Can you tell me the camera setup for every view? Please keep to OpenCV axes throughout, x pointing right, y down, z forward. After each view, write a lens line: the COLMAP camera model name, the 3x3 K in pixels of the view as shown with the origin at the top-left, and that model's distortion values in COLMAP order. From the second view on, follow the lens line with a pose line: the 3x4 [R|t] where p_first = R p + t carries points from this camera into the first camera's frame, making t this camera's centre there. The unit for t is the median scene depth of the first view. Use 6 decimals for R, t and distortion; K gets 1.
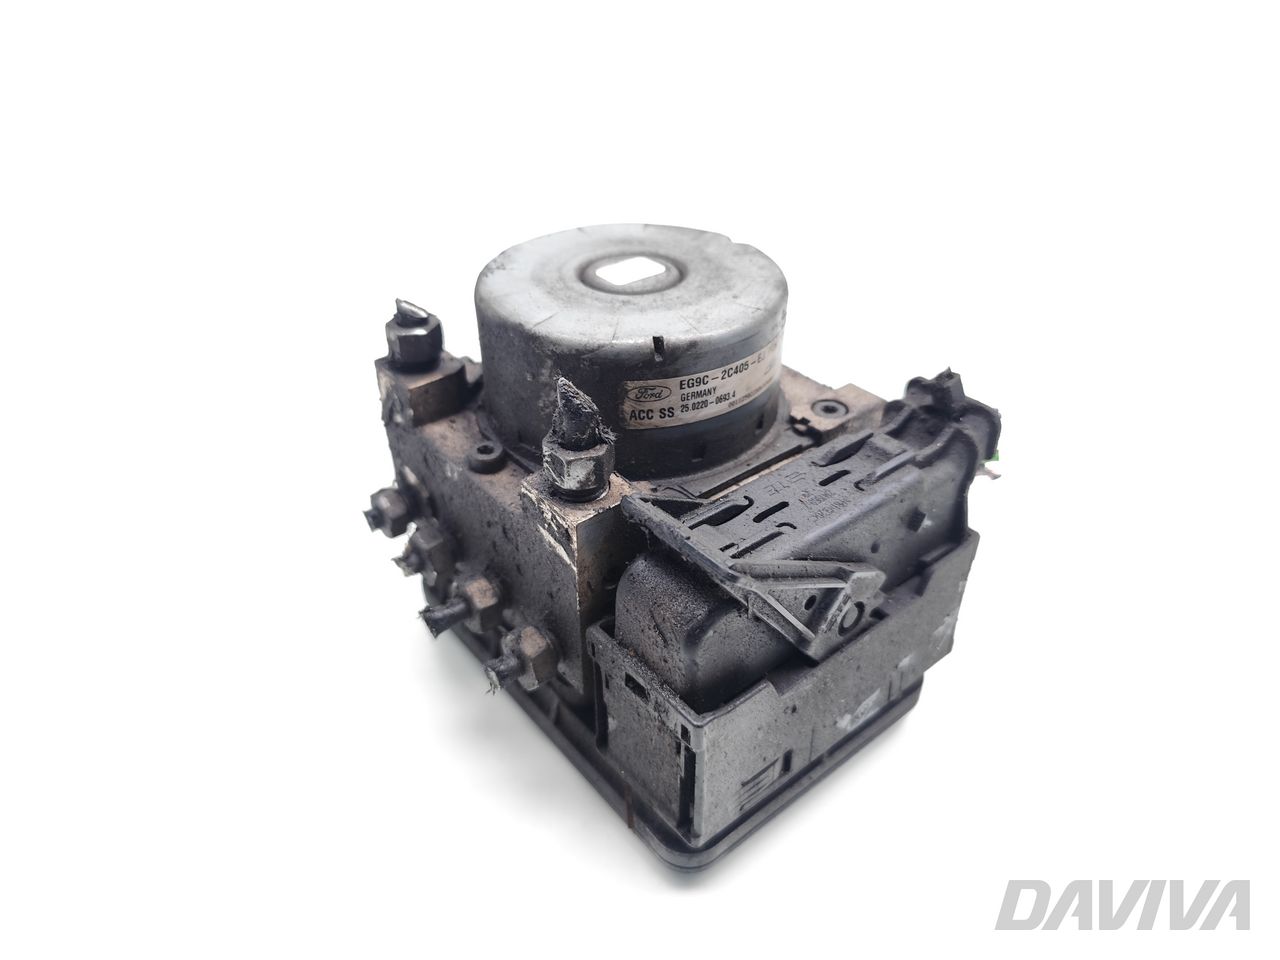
lens RADIAL K [[909.5, 0, 640.0], [0, 909.5, 480.0], [0, 0, 1]] dist [0.063195, 0.000149]
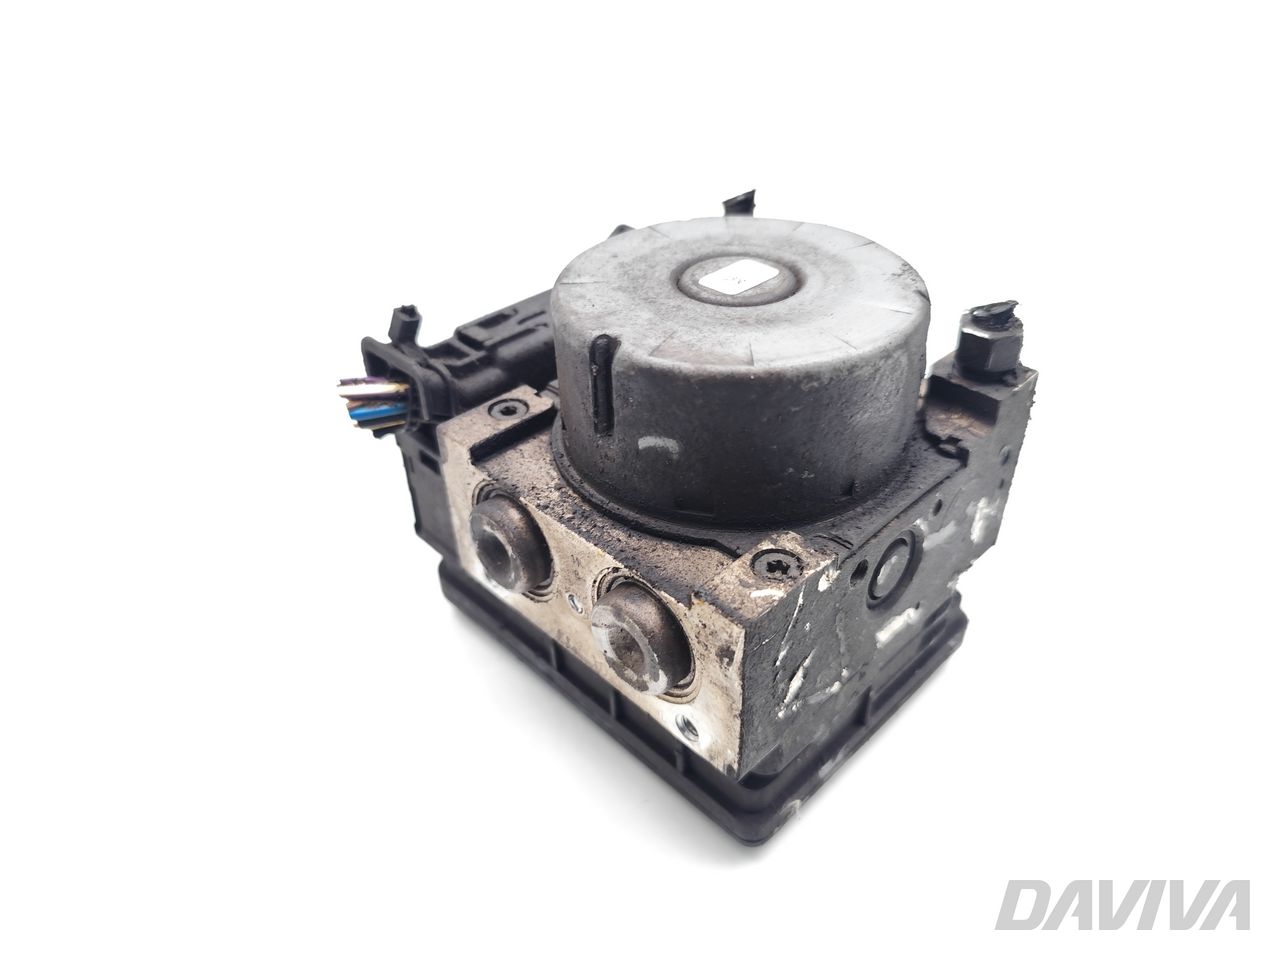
lens RADIAL K [[909.5, 0, 640.0], [0, 909.5, 480.0], [0, 0, 1]] dist [0.063195, 0.000149]
pose [[-0.995040, 0.082726, -0.055249, 0.147181], [-0.024927, 0.330326, 0.943538, -0.994215], [0.096305, 0.940235, -0.326625, 1.499769]]
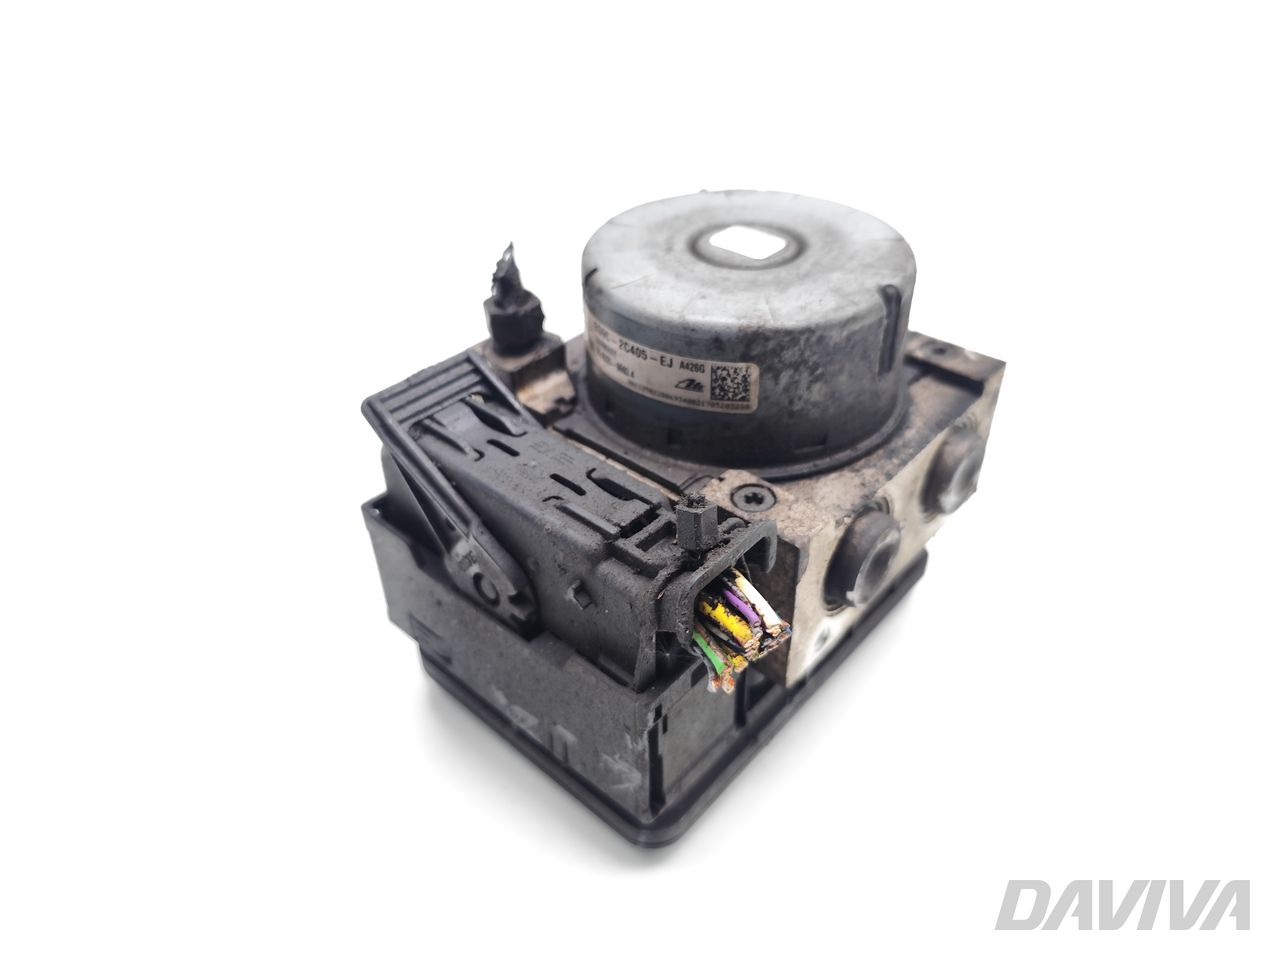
lens RADIAL K [[909.5, 0, 640.0], [0, 909.5, 480.0], [0, 0, 1]] dist [0.063195, 0.000149]
pose [[0.156580, 0.602686, -0.782465, 0.886564], [-0.545488, 0.713216, 0.440189, -0.424685], [0.823363, 0.357900, 0.440433, 0.609079]]
